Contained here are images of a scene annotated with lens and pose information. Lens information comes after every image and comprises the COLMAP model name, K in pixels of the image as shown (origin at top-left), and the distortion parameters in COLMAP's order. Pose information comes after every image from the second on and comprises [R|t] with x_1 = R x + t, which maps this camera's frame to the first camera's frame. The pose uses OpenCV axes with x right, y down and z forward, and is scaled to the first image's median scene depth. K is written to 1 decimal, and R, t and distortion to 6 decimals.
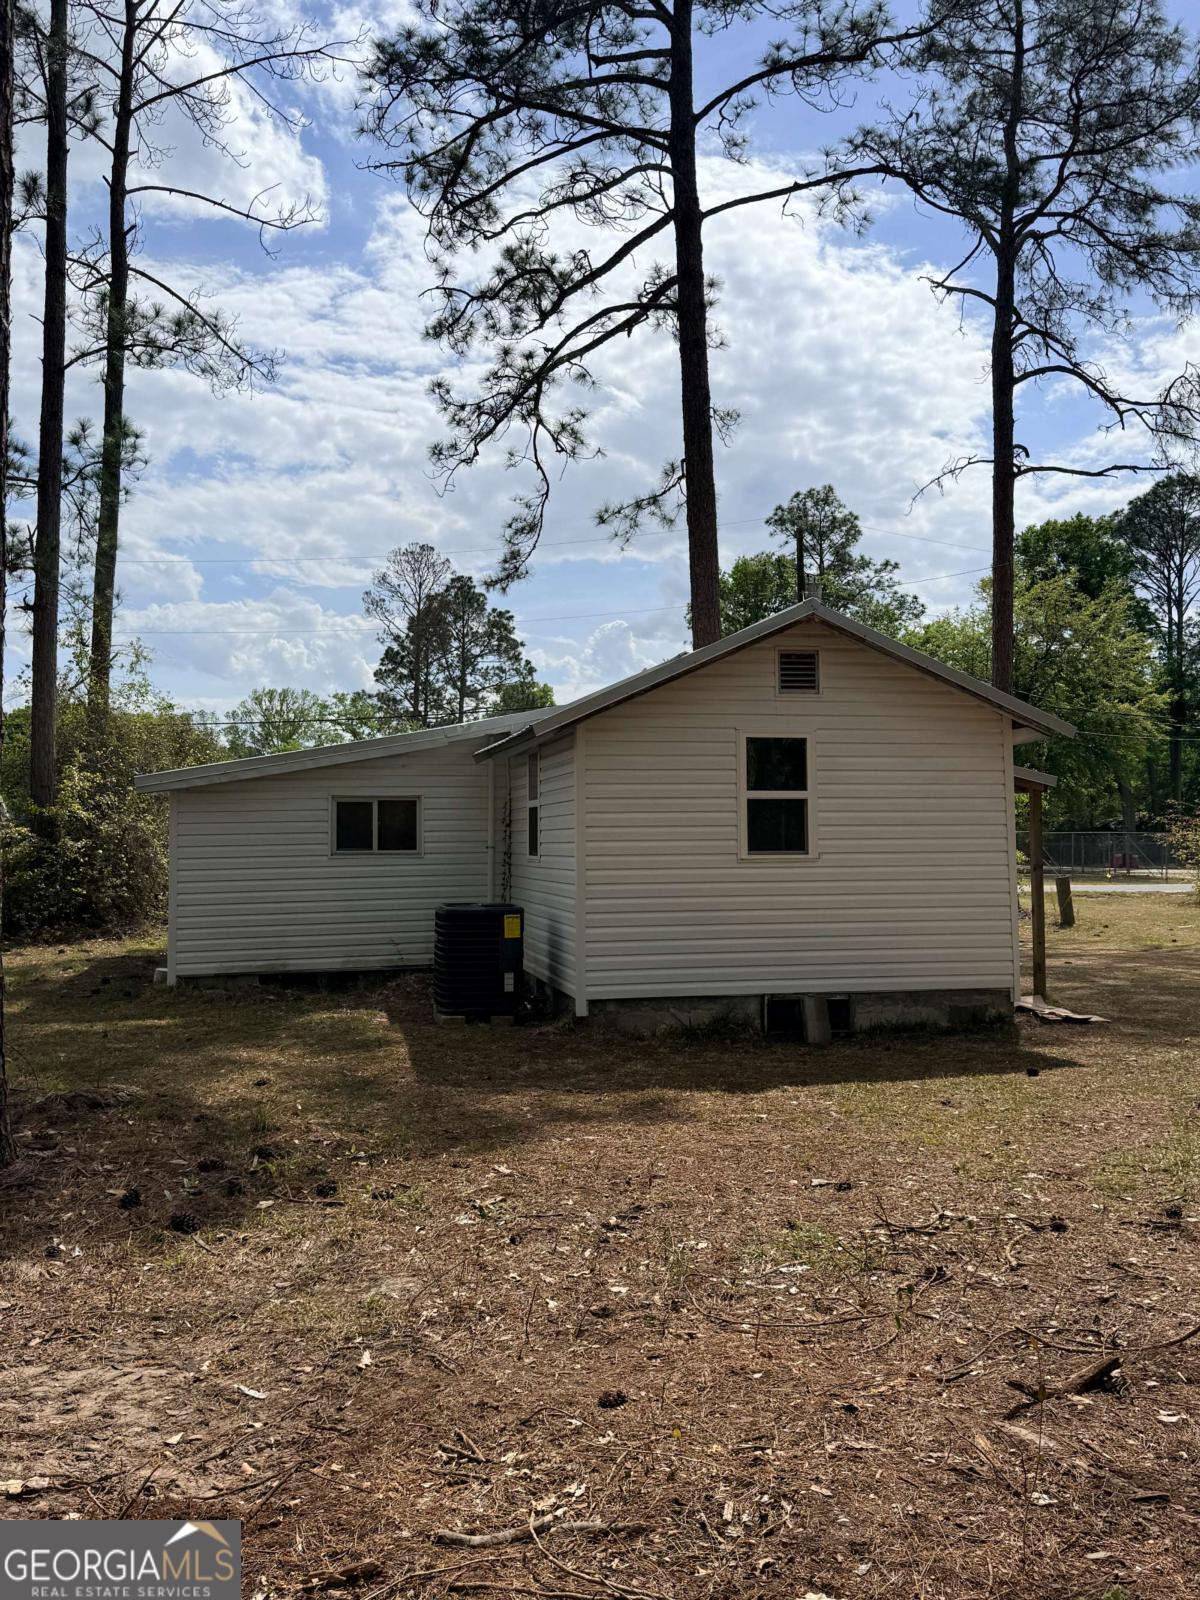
lens RADIAL K [[1404.1, 0, 600.0], [0, 1404.1, 800.0], [0, 0, 1]] dist [0.136705, -0.278164]
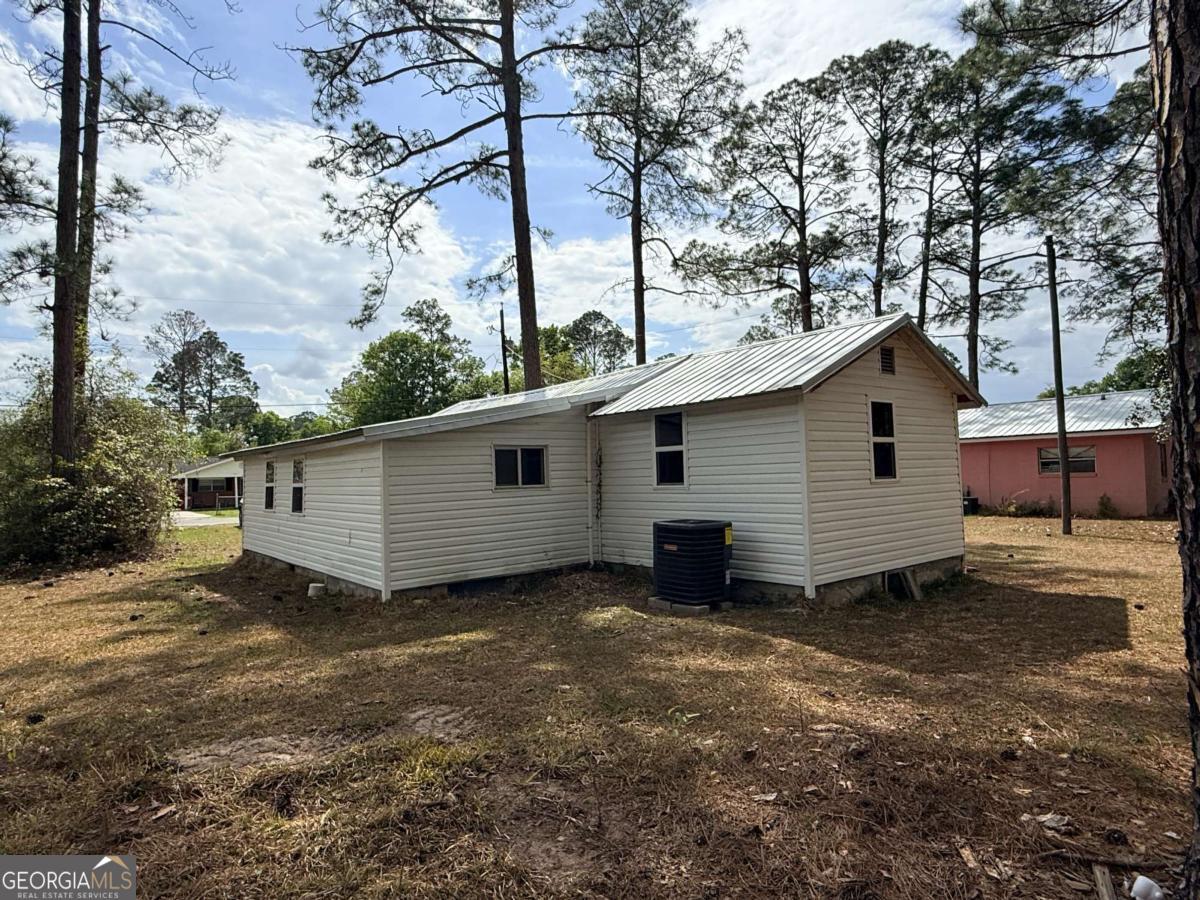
lens RADIAL K [[690.9, 0, 600.0], [0, 690.9, 450.0], [0, 0, 1]] dist [0.001007, 0.000449]
pose [[0.896699, -0.002344, 0.442635, -0.184770], [0.009840, 0.999844, -0.014637, 0.006009], [-0.442532, 0.017481, 0.896583, 0.179002]]
